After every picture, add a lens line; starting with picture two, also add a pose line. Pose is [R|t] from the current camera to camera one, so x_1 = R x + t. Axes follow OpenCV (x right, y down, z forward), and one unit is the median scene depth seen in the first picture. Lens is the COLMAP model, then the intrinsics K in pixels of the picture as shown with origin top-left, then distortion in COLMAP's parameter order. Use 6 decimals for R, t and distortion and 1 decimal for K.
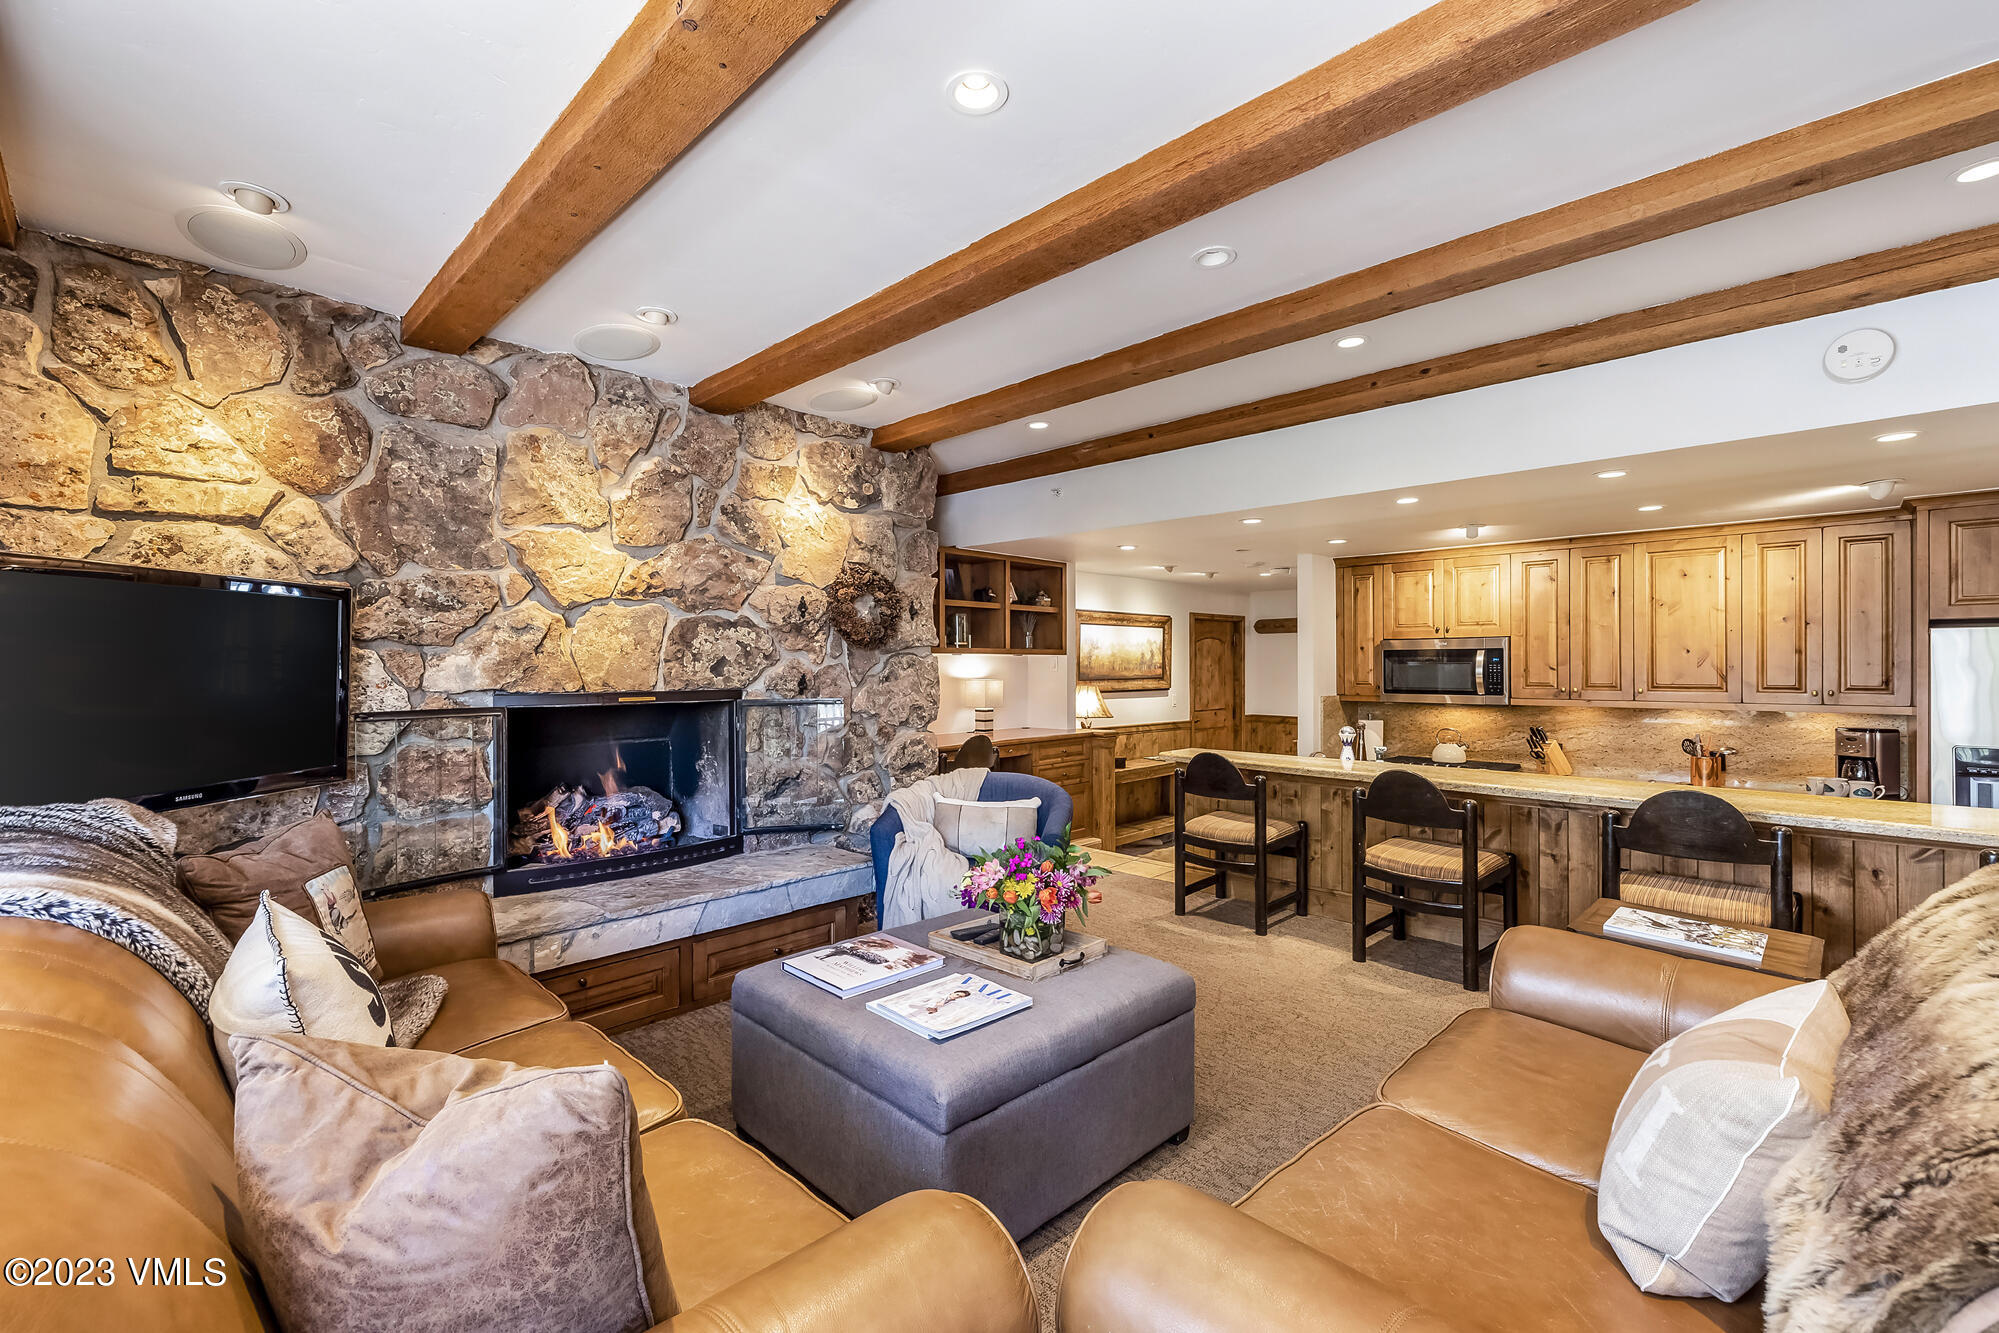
lens RADIAL K [[833.6, 0, 1005.7], [0, 833.6, 665.2], [0, 0, 1]] dist [-0.004531, -0.000064]
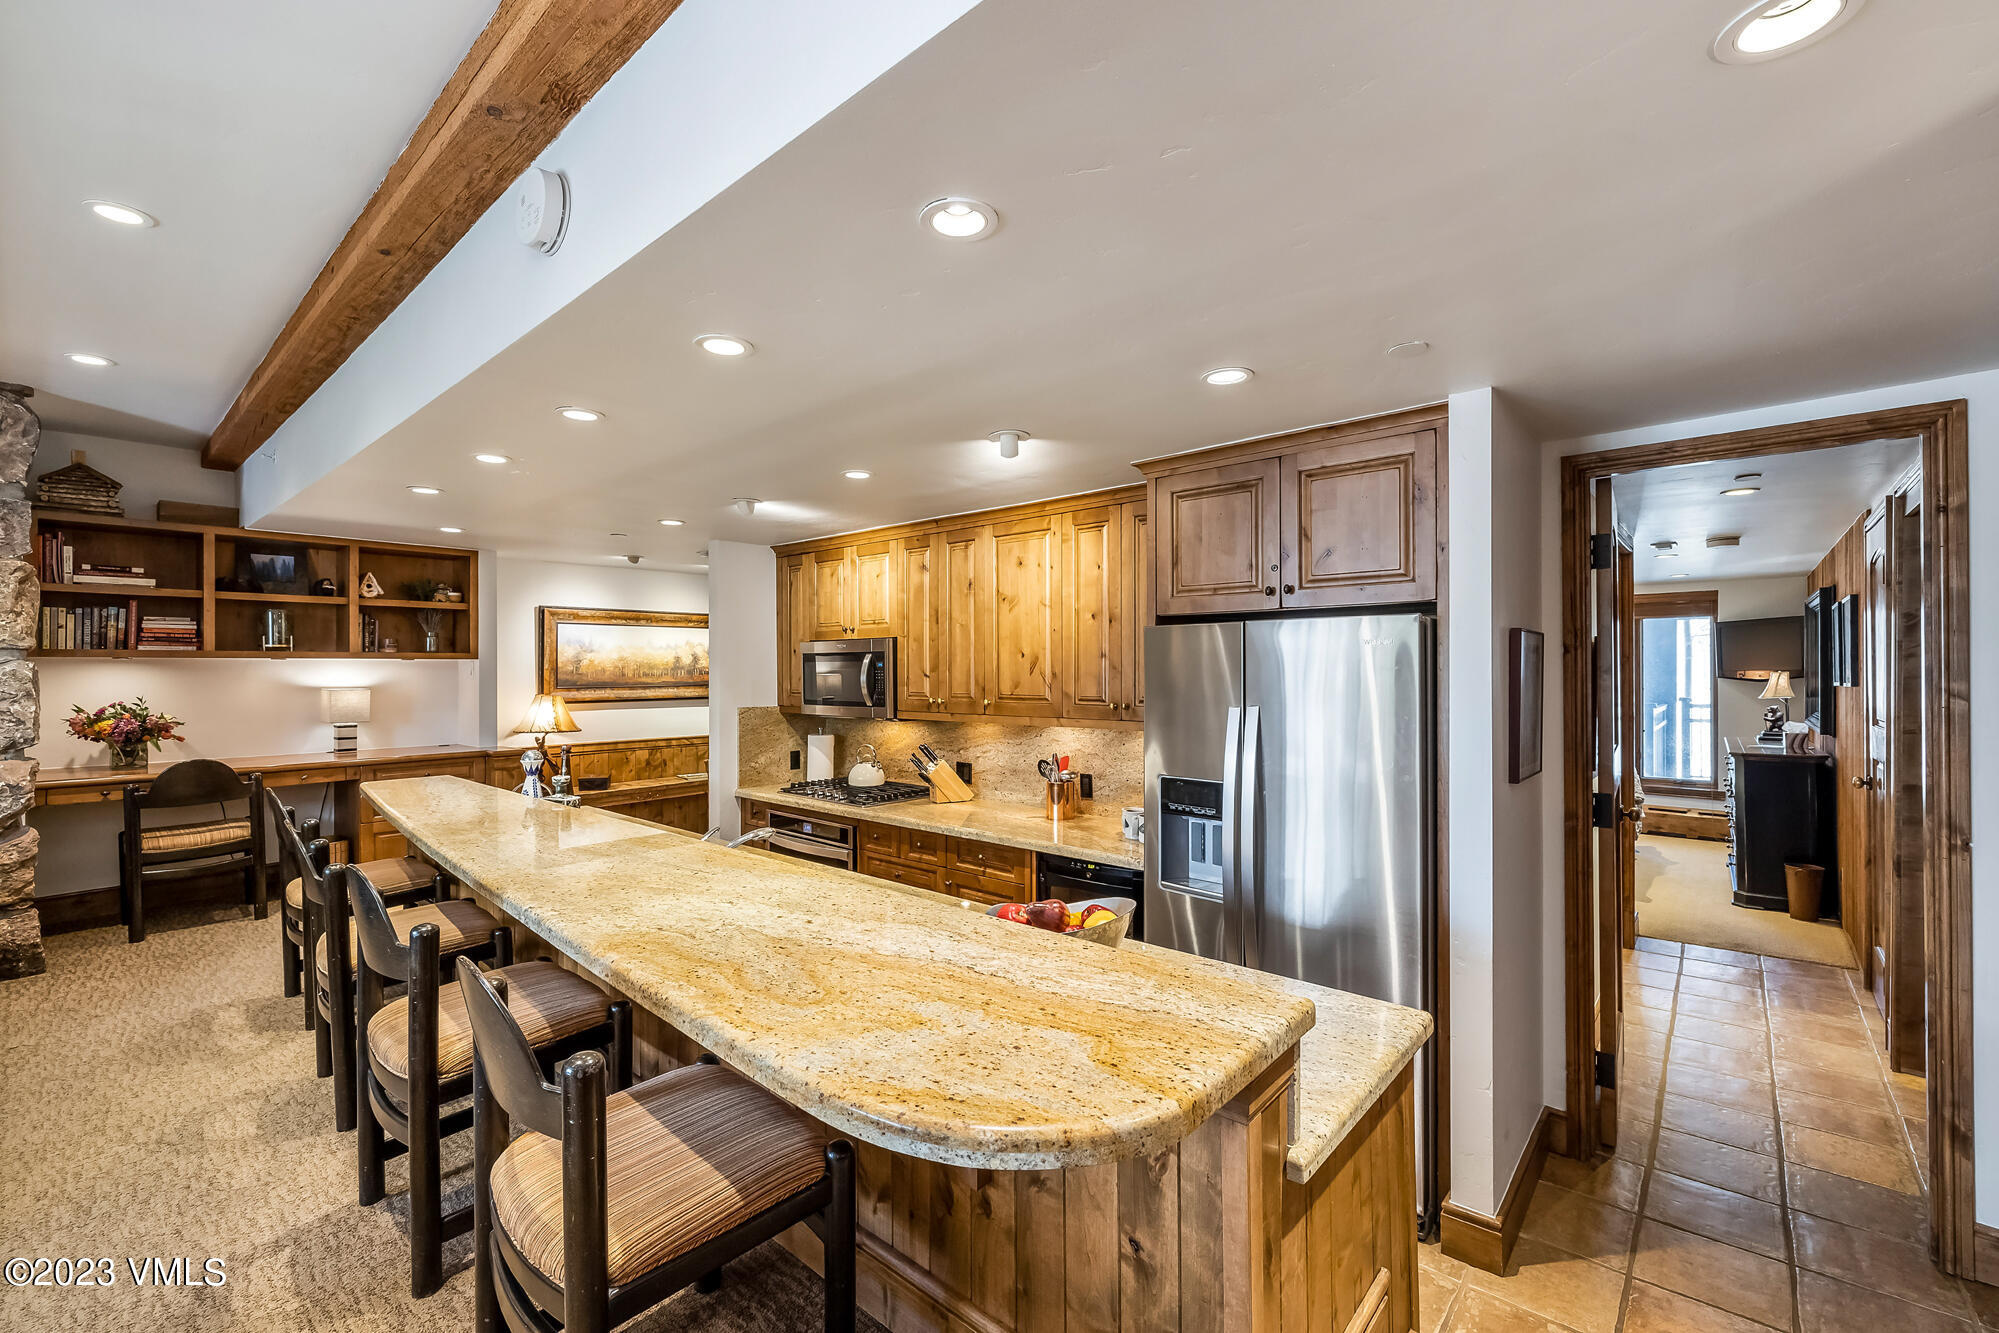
lens RADIAL K [[833.6, 0, 1004.0], [0, 833.6, 672.6], [0, 0, 1]] dist [-0.004531, -0.000064]
pose [[0.998128, -0.002422, 0.061120, 0.586740], [0.002031, 0.999977, 0.006461, -0.003720], [-0.061134, -0.006324, 0.998110, 0.133922]]
